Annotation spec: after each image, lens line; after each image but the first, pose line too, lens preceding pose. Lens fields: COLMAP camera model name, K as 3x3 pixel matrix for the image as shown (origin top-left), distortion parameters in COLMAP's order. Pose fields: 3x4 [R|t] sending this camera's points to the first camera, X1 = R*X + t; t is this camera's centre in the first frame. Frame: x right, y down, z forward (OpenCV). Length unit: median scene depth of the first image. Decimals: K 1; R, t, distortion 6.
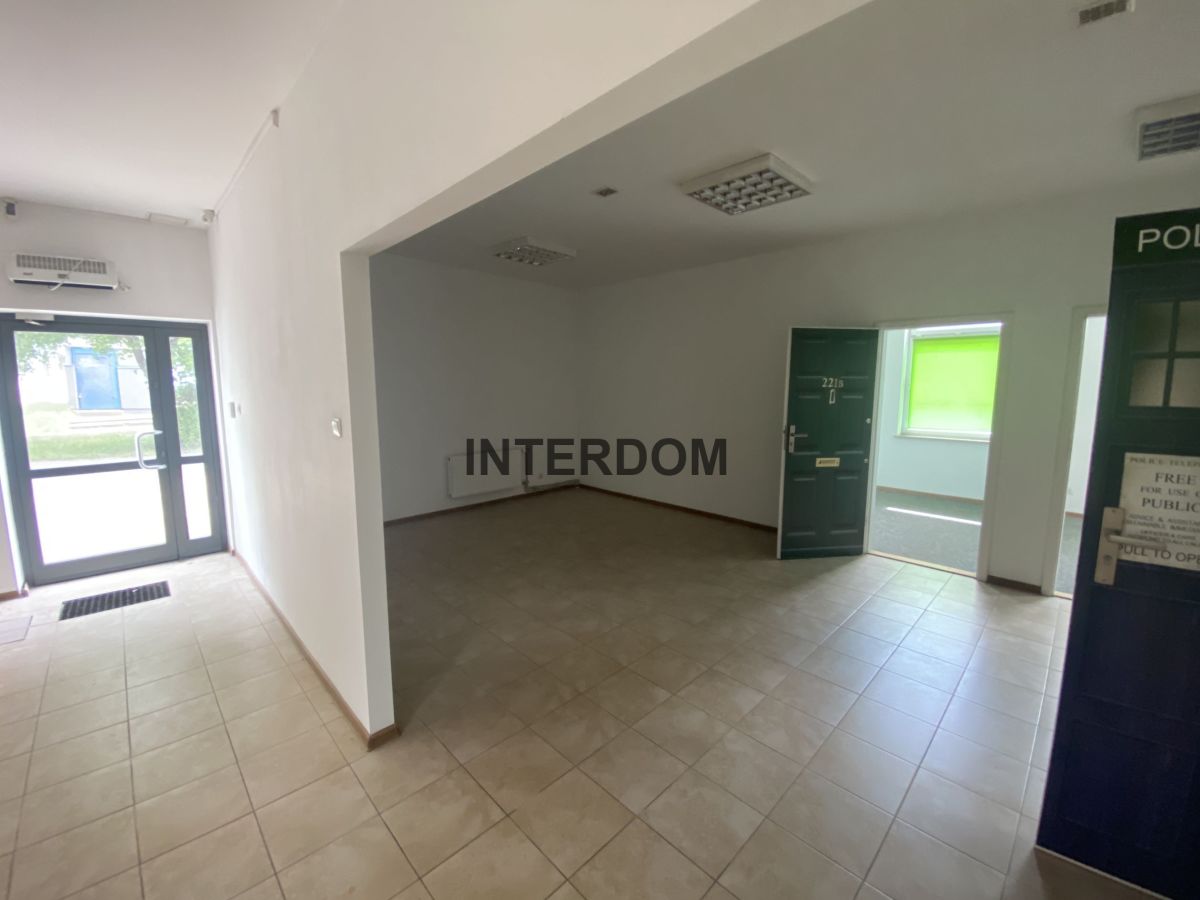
lens RADIAL K [[486.0, 0, 596.0], [0, 486.0, 446.4], [0, 0, 1]] dist [0.007533, -0.013418]
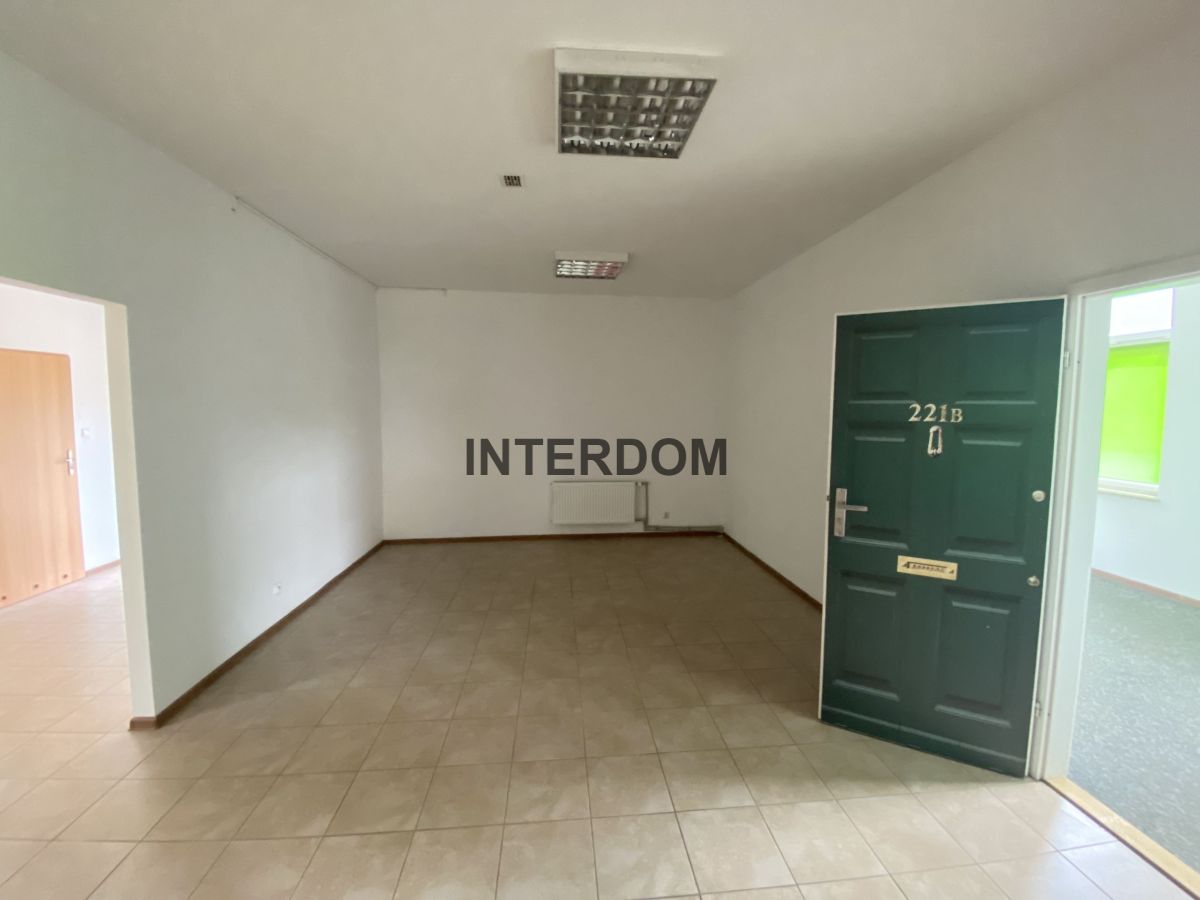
lens RADIAL K [[486.0, 0, 598.6], [0, 486.0, 445.4], [0, 0, 1]] dist [0.007533, -0.013418]
pose [[0.772502, 0.051288, -0.632938, 0.601967], [-0.081850, 0.996461, -0.019154, -0.065551], [0.629716, 0.066602, 0.773965, 0.431647]]
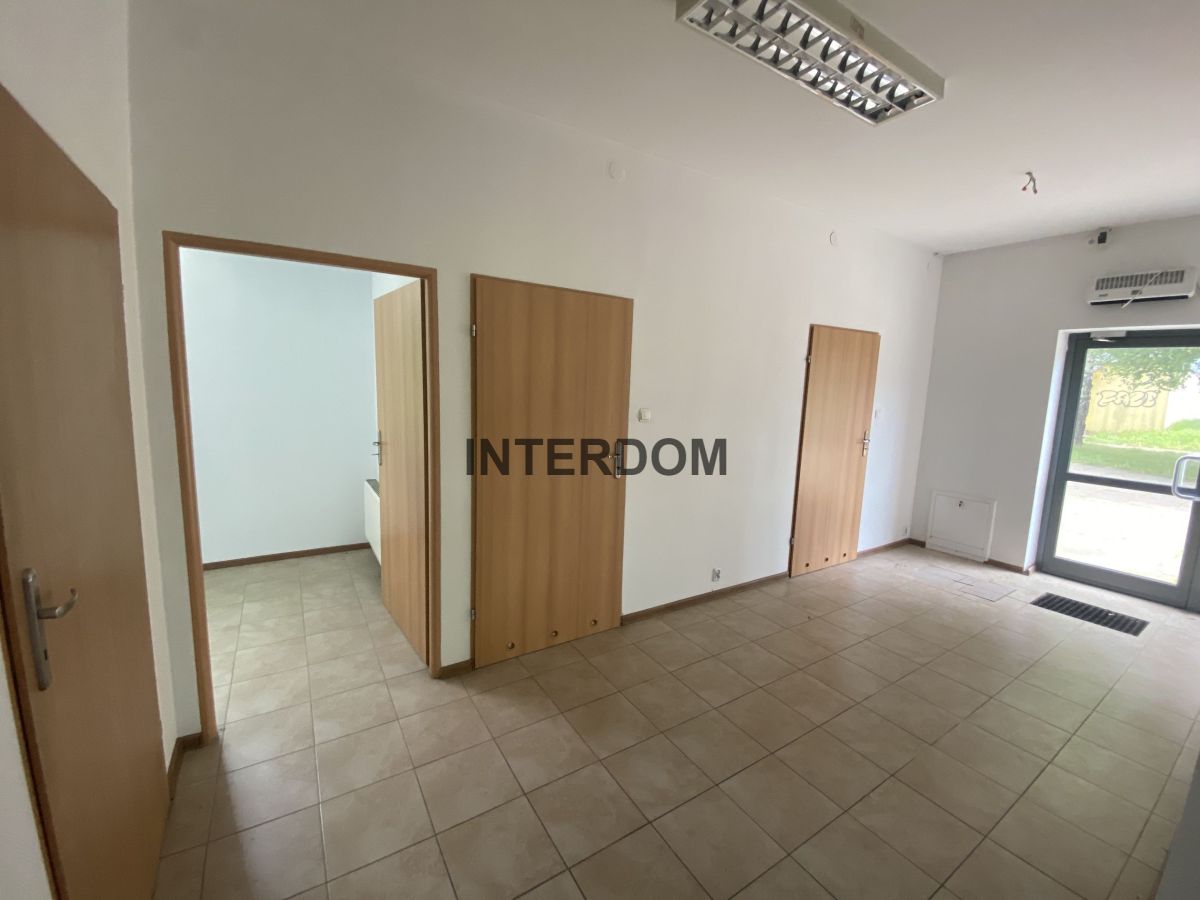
lens RADIAL K [[486.0, 0, 597.8], [0, 486.0, 446.3], [0, 0, 1]] dist [0.007533, -0.013418]
pose [[-0.213353, 0.121383, -0.969405, 0.140773], [-0.154248, 0.975622, 0.156110, -0.017454], [0.964722, 0.182835, -0.189429, 0.139227]]
